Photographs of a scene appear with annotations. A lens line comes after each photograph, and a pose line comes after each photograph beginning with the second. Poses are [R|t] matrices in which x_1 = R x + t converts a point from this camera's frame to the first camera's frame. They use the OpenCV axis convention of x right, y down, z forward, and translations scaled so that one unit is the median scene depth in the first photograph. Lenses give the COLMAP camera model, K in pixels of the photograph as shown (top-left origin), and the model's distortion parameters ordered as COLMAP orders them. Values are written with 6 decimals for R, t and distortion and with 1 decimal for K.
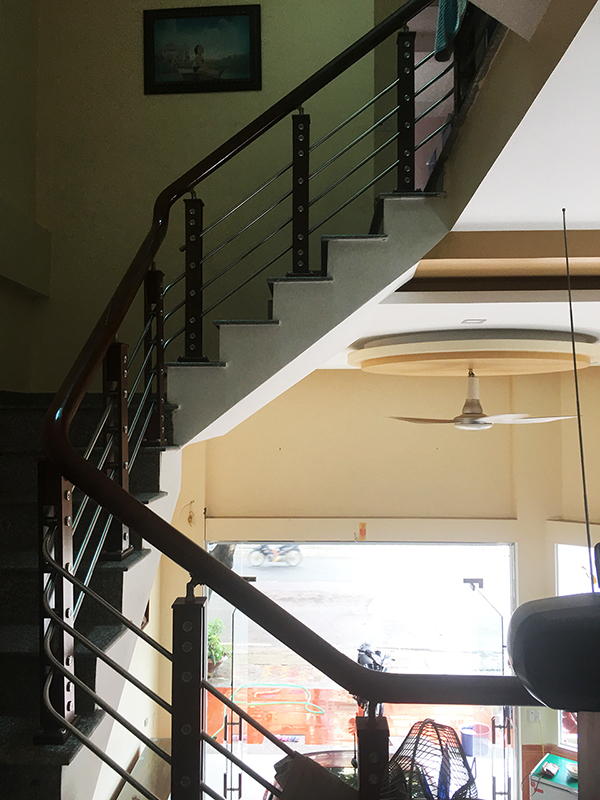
lens RADIAL K [[687.8, 0, 300.4], [0, 687.8, 399.3], [0, 0, 1]] dist [0.027752, -0.027456]
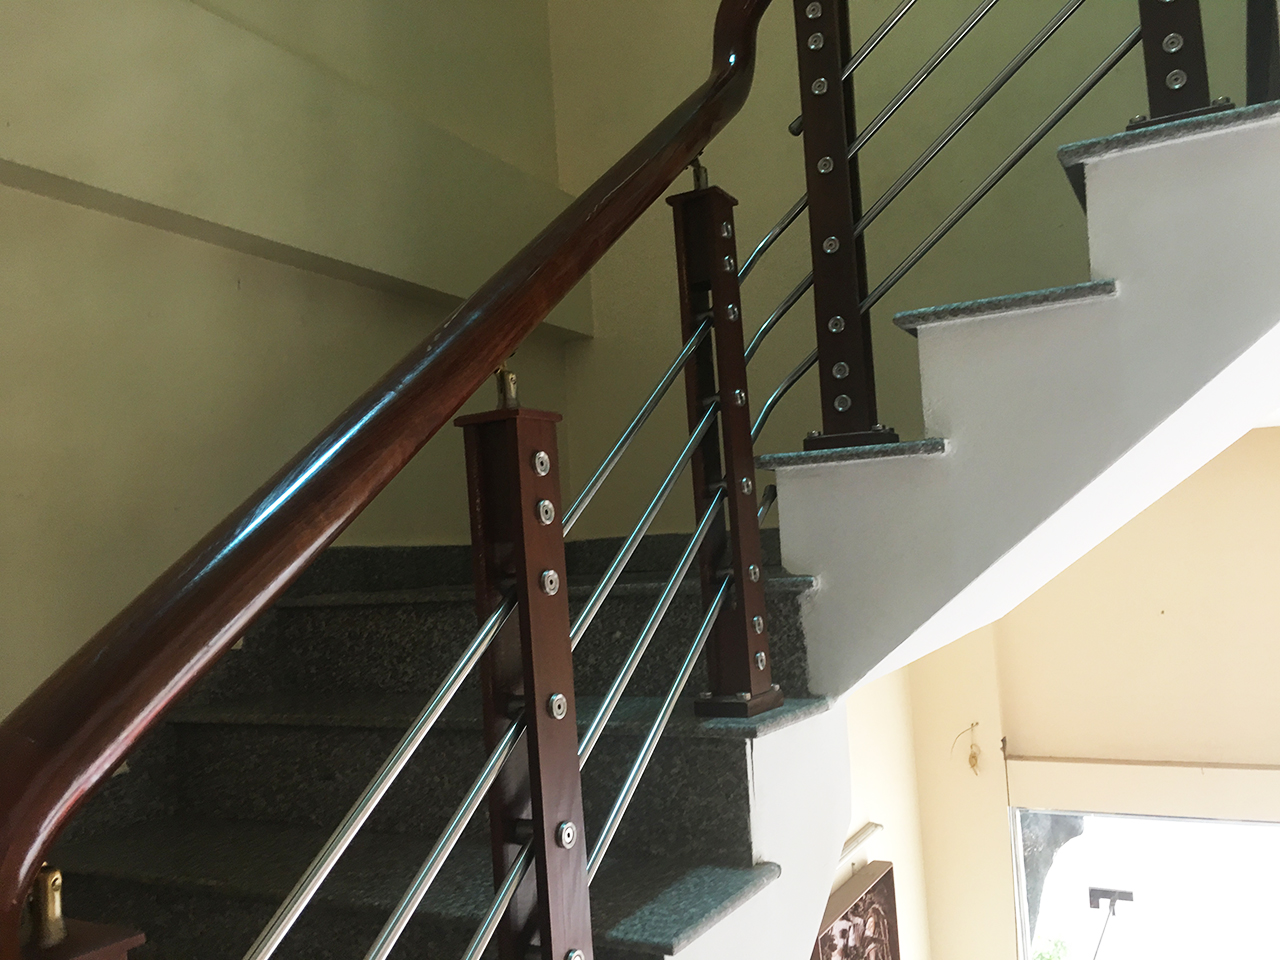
lens RADIAL K [[1100.5, 0, 647.7], [0, 1100.5, 479.2], [0, 0, 1]] dist [0.027752, -0.027456]
pose [[0.892605, -0.083036, -0.443126, -0.006036], [0.072476, 0.996538, -0.040746, -0.023501], [0.444975, 0.004254, 0.895533, 0.475930]]
